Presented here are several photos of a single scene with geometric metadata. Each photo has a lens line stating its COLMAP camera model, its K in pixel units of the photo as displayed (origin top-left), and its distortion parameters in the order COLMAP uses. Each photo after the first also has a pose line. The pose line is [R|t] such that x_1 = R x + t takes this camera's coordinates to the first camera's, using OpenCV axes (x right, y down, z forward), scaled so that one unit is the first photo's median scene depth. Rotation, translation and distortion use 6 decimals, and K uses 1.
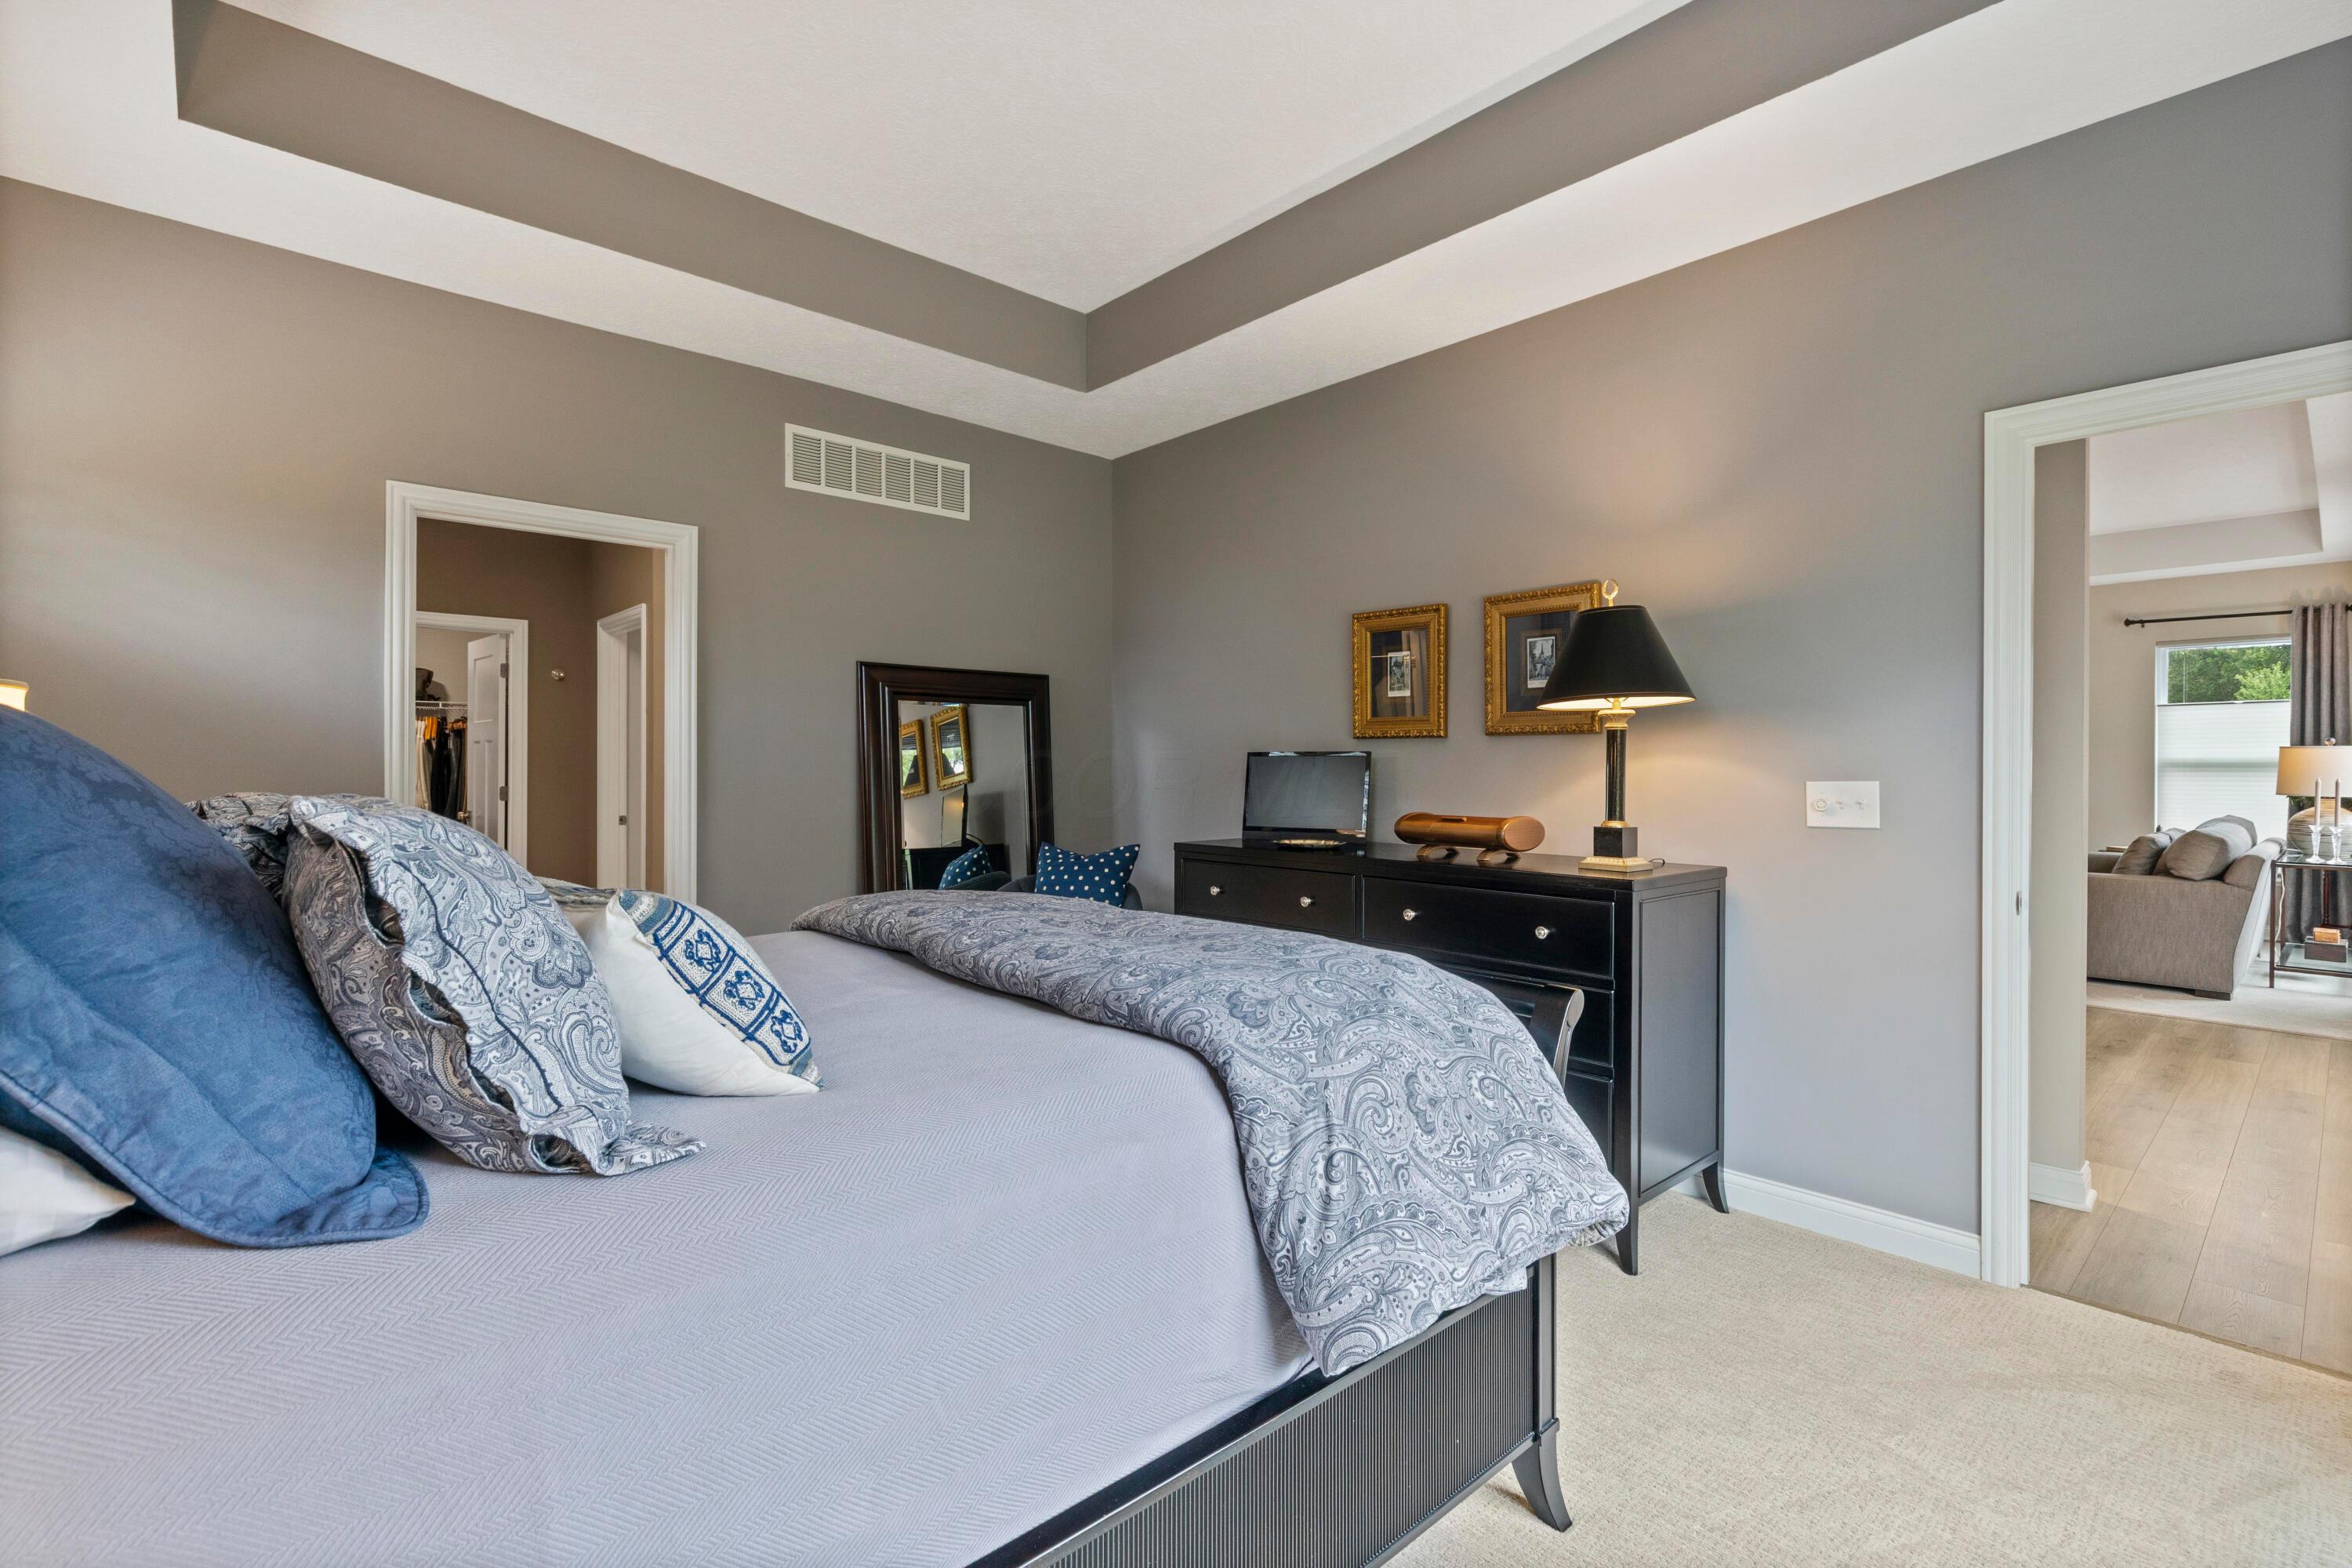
lens RADIAL K [[1053.8, 0, 1179.4], [0, 1053.8, 767.7], [0, 0, 1]] dist [0.002258, 0.000417]
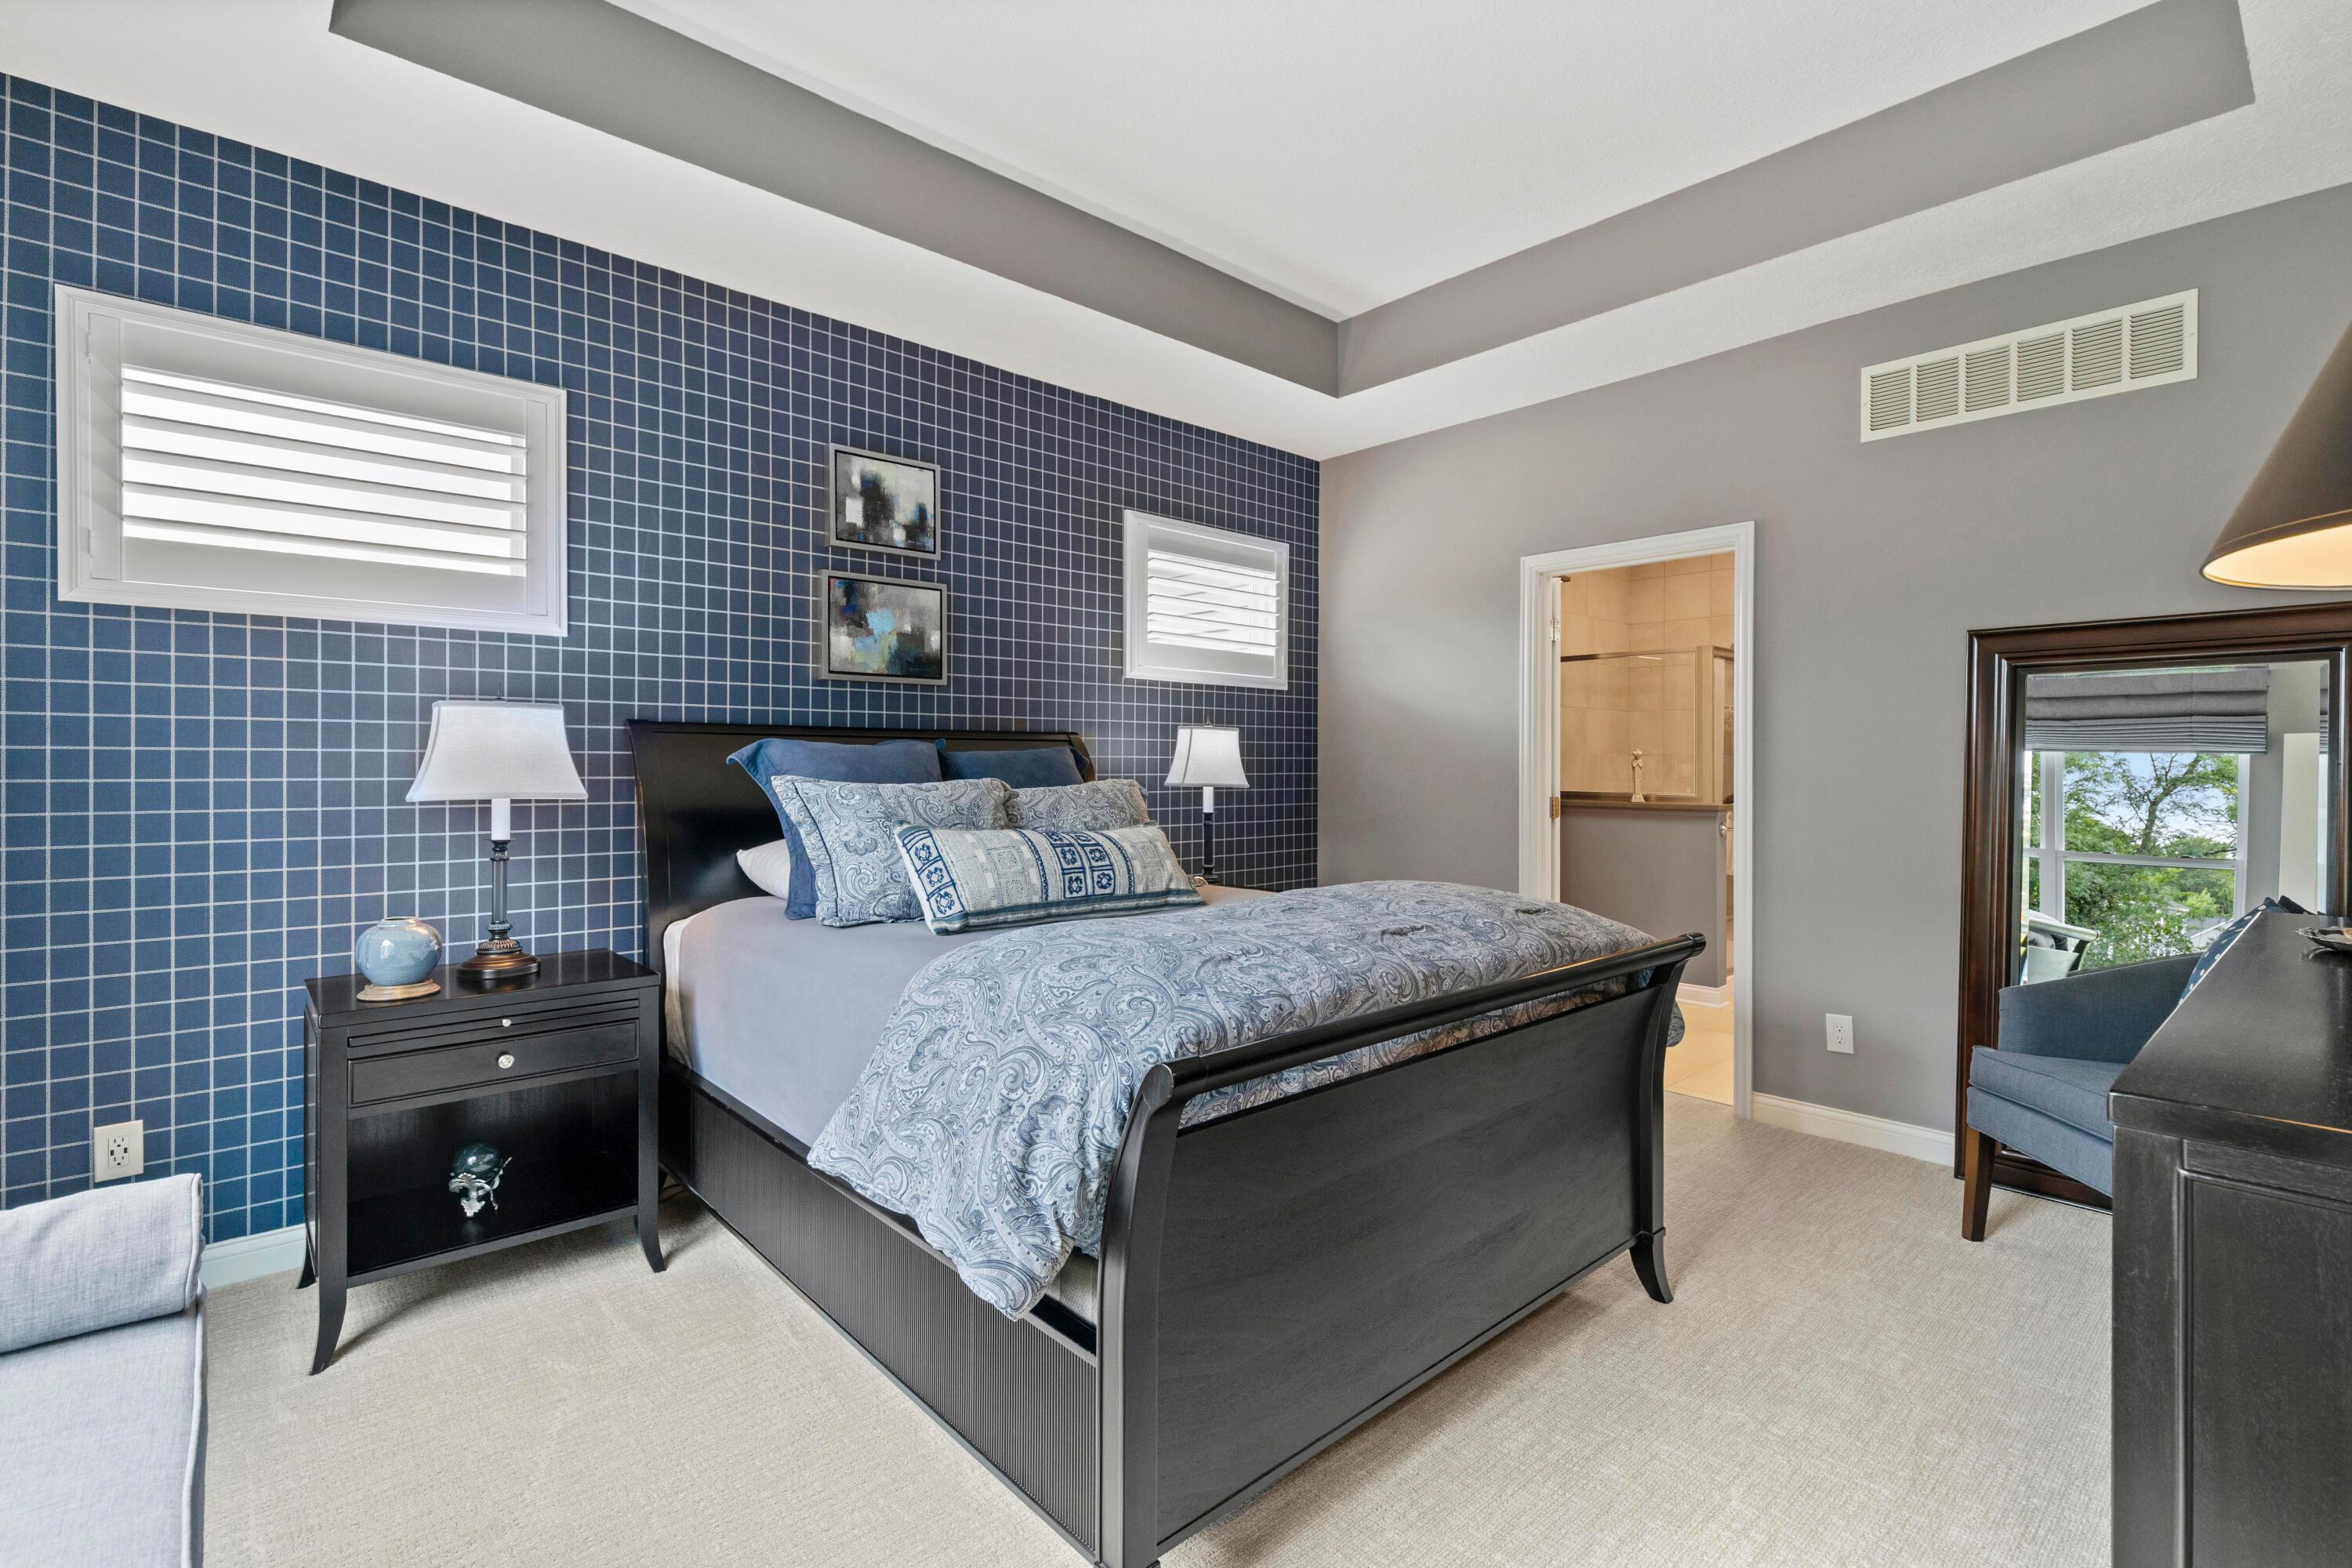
lens RADIAL K [[1053.8, 0, 1179.4], [0, 1053.8, 767.7], [0, 0, 1]] dist [0.002258, 0.000417]
pose [[0.011091, -0.000457, -0.999938, 0.698358], [-0.001077, 0.999999, -0.000469, 0.000902], [0.999938, 0.001082, 0.011090, 0.625244]]
